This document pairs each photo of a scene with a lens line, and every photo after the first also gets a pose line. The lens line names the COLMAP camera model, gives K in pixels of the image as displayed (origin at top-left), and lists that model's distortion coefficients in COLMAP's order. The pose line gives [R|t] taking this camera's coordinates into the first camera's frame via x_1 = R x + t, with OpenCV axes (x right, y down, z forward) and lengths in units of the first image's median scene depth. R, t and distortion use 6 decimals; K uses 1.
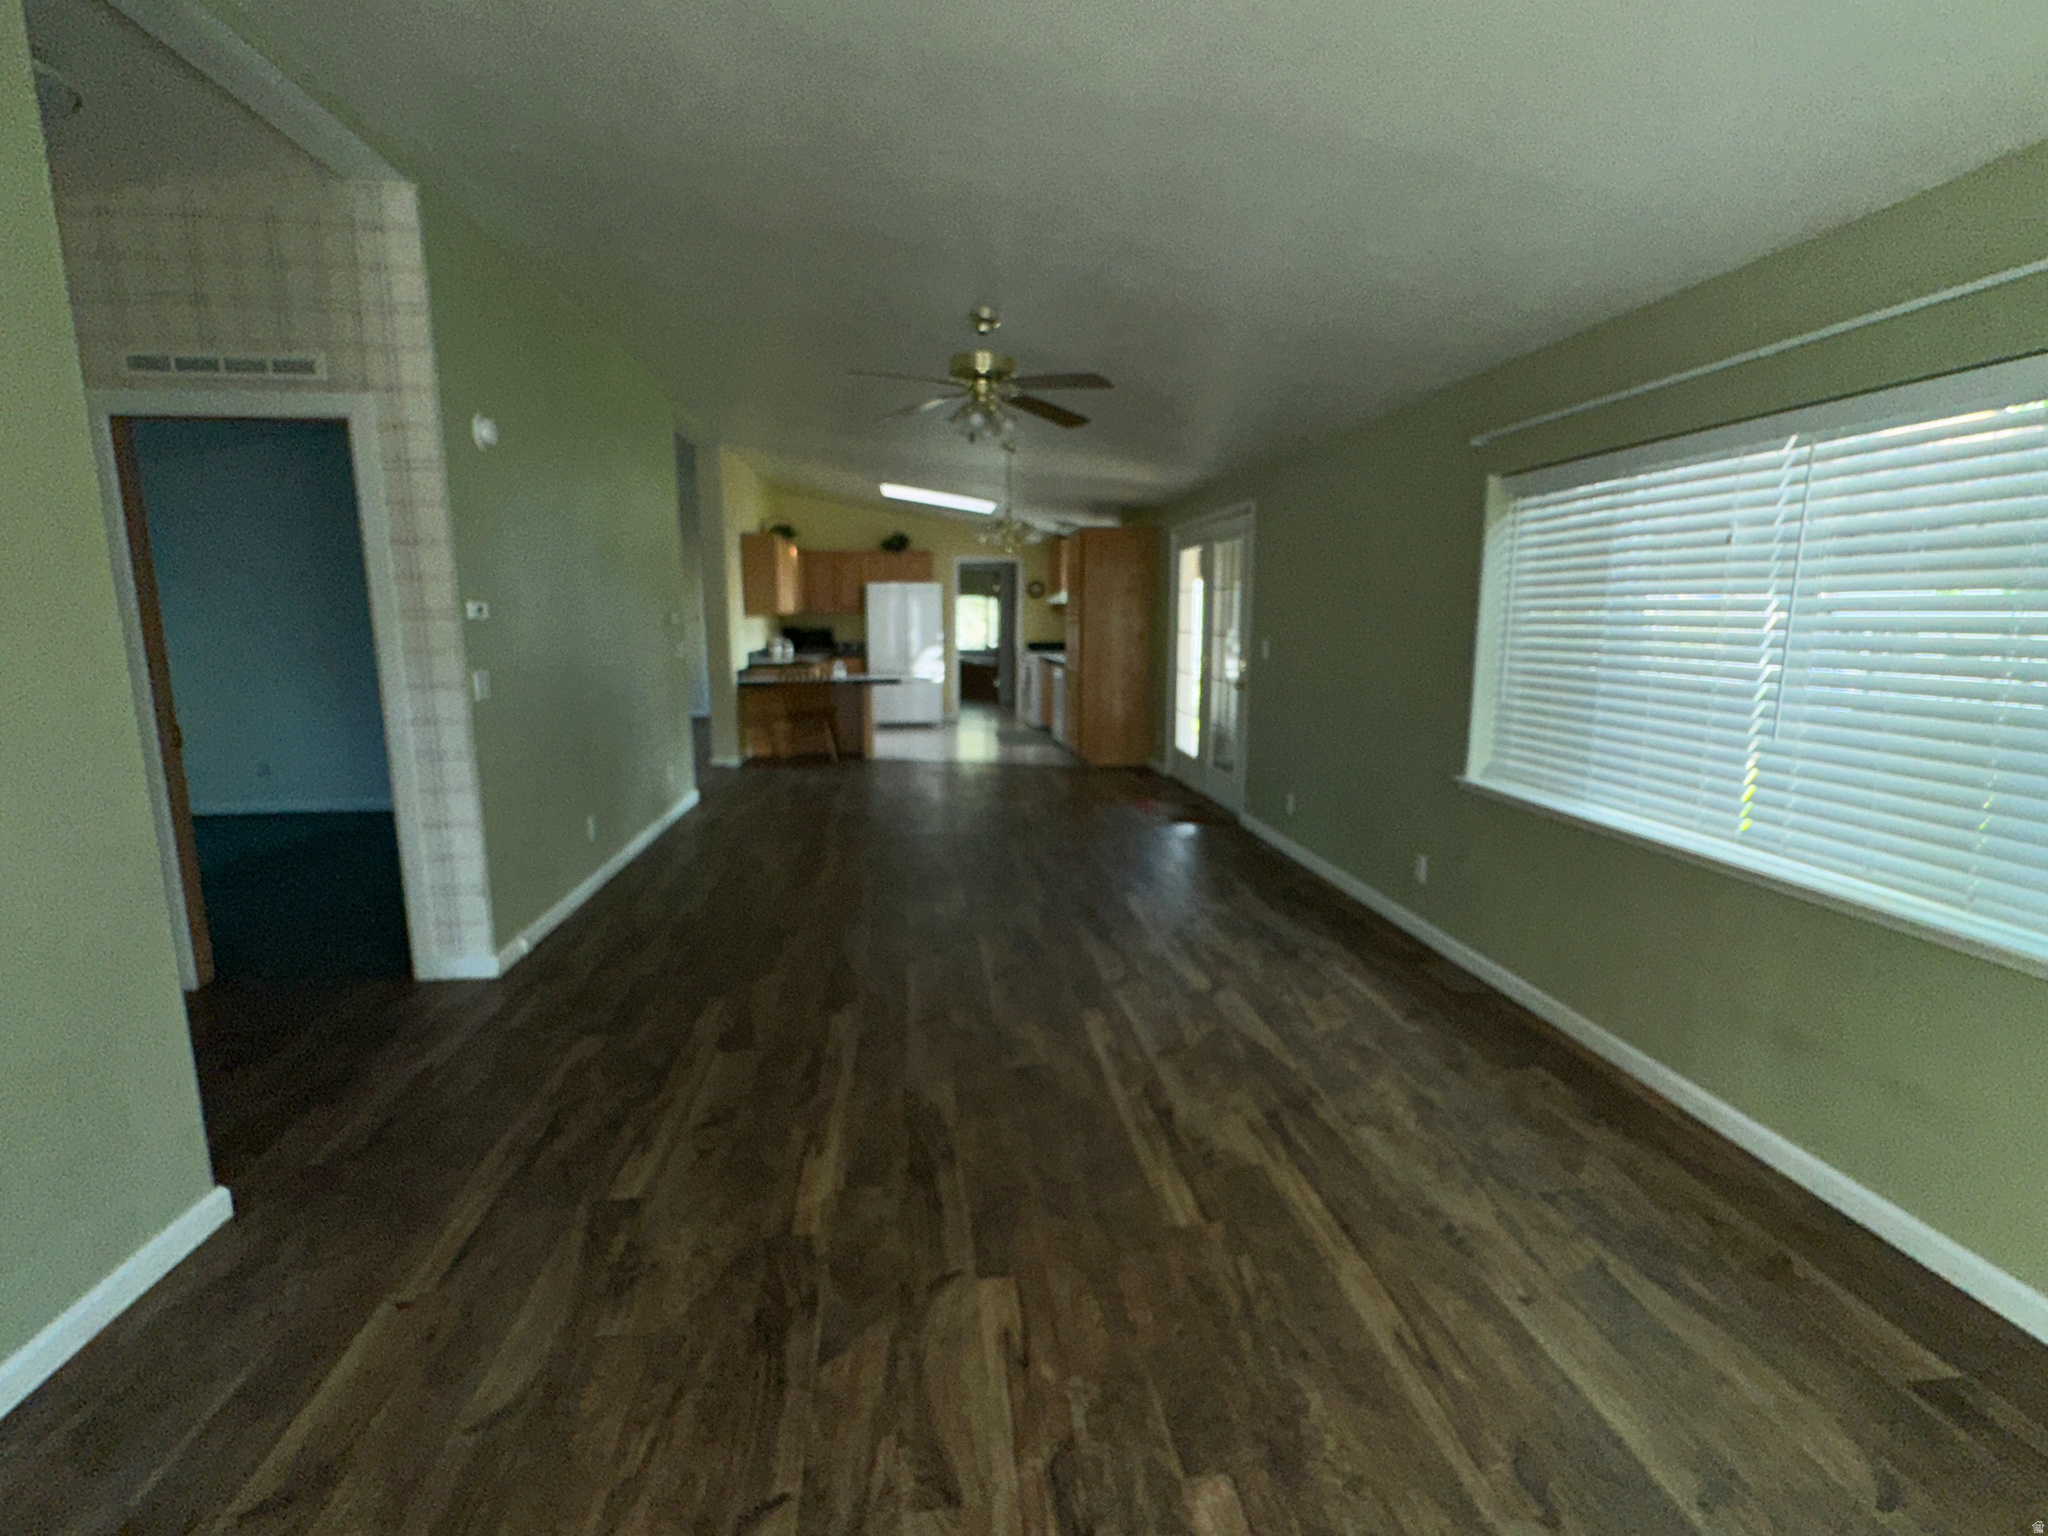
lens RADIAL K [[946.2, 0, 1017.3], [0, 946.2, 770.6], [0, 0, 1]] dist [-0.000600, 0.001611]
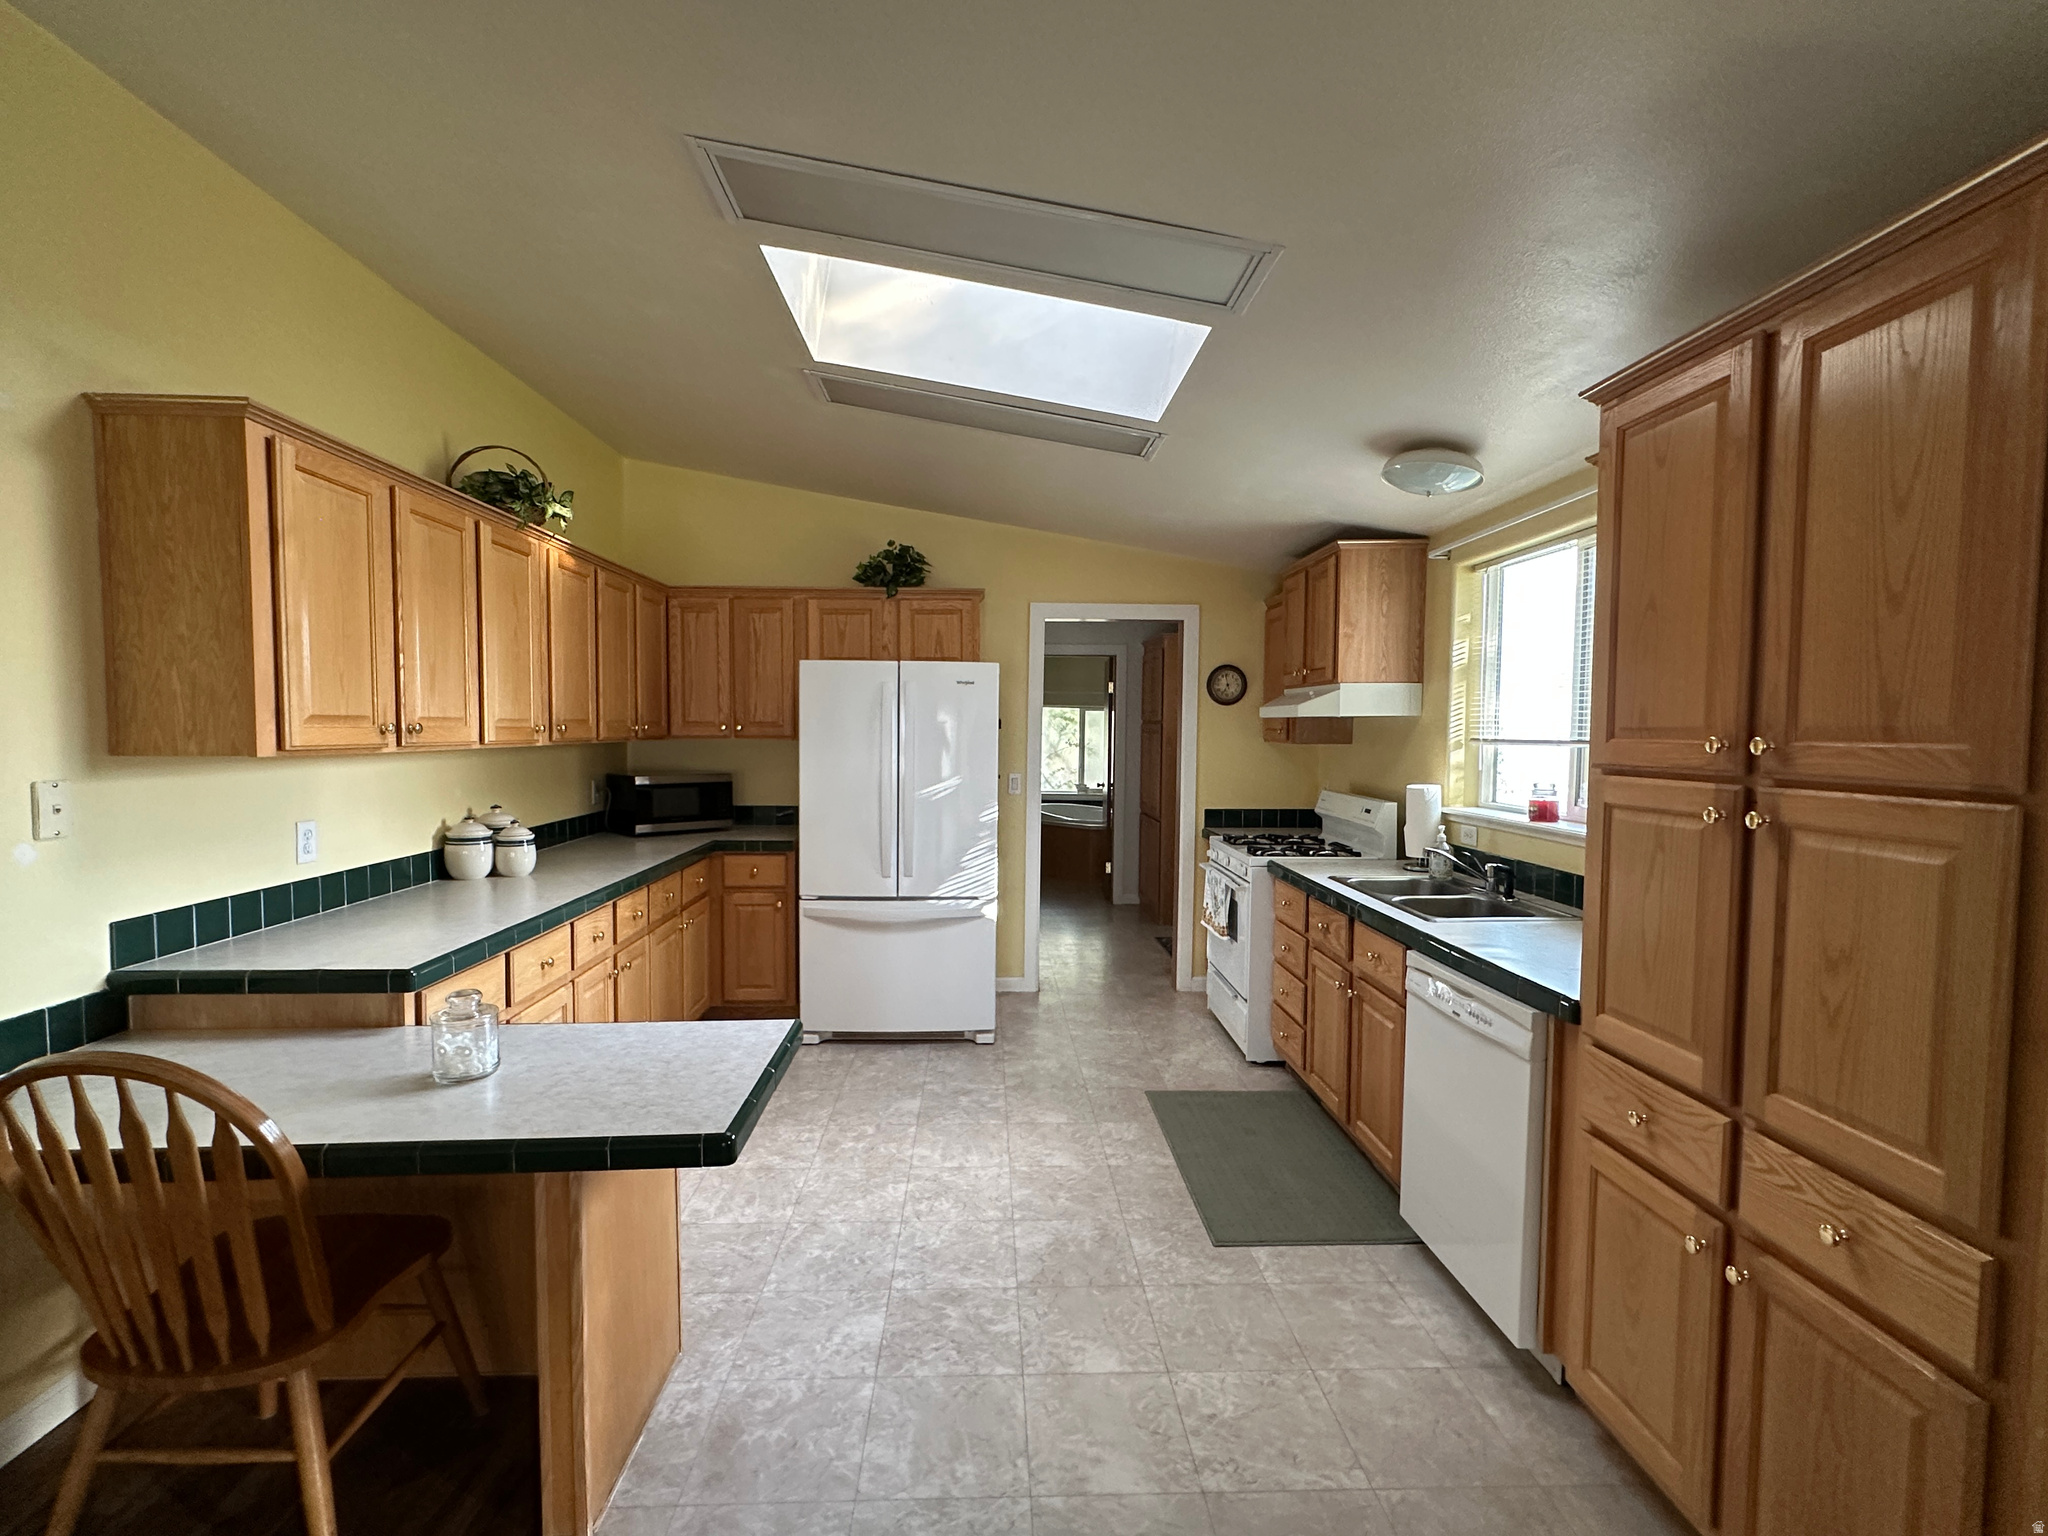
lens RADIAL K [[946.2, 0, 1017.6], [0, 946.2, 771.7], [0, 0, 1]] dist [-0.000600, 0.001611]
pose [[0.996680, 0.009998, -0.080803, -0.040168], [-0.019828, 0.992358, -0.121785, -0.104129], [0.078967, 0.122983, 0.989262, 0.606702]]
